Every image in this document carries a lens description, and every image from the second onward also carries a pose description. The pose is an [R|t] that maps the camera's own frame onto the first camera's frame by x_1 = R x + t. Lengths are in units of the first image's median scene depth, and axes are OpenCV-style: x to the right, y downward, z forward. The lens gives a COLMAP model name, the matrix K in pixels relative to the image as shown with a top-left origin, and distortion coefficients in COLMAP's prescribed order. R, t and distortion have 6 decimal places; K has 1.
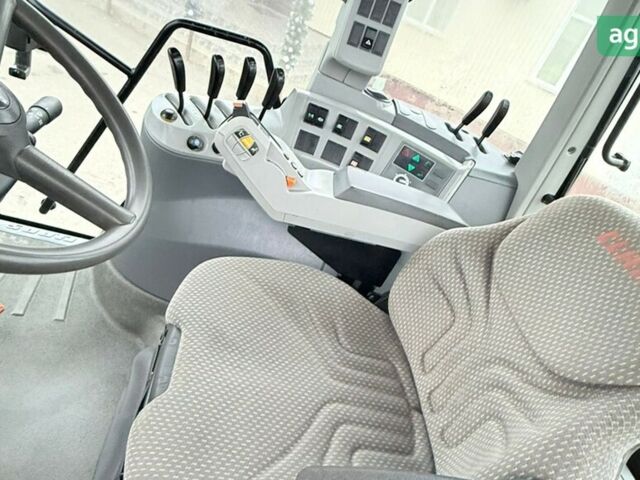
lens RADIAL K [[454.2, 0, 320.0], [0, 454.2, 240.0], [0, 0, 1]] dist [-0.001559, 0.001614]
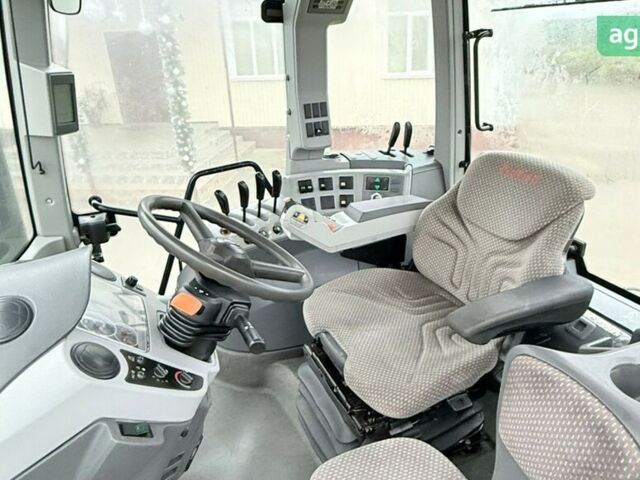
lens RADIAL K [[454.2, 0, 320.0], [0, 454.2, 240.0], [0, 0, 1]] dist [-0.001559, 0.001614]
pose [[0.866668, -0.477917, 0.143111, -0.271969], [0.490065, 0.869268, -0.064884, -0.000633], [-0.093392, 0.126366, 0.987578, -0.468686]]
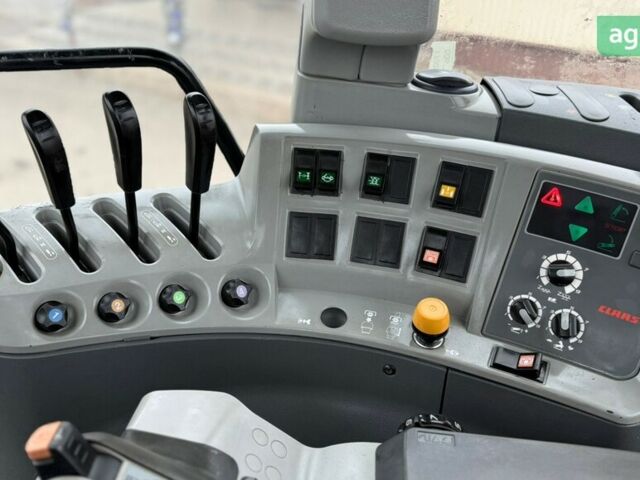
lens RADIAL K [[593.6, 0, 320.0], [0, 593.6, 240.0], [0, 0, 1]] dist [0.161439, -0.350844]
pose [[0.954035, -0.257720, -0.152966, 0.066798], [0.245246, 0.964716, -0.095795, -0.159087], [0.172257, 0.053877, 0.983578, 0.453924]]
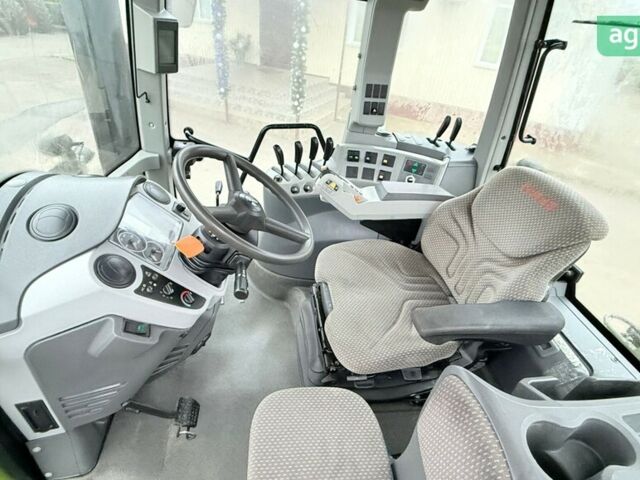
lens RADIAL K [[340.5, 0, 318.2], [0, 340.5, 242.3], [0, 0, 1]] dist [0.000276, -0.000020]
pose [[0.964590, -0.246898, -0.092774, -0.103163], [0.250980, 0.967356, 0.035079, -0.031166], [0.081084, -0.057122, 0.995069, -0.356099]]
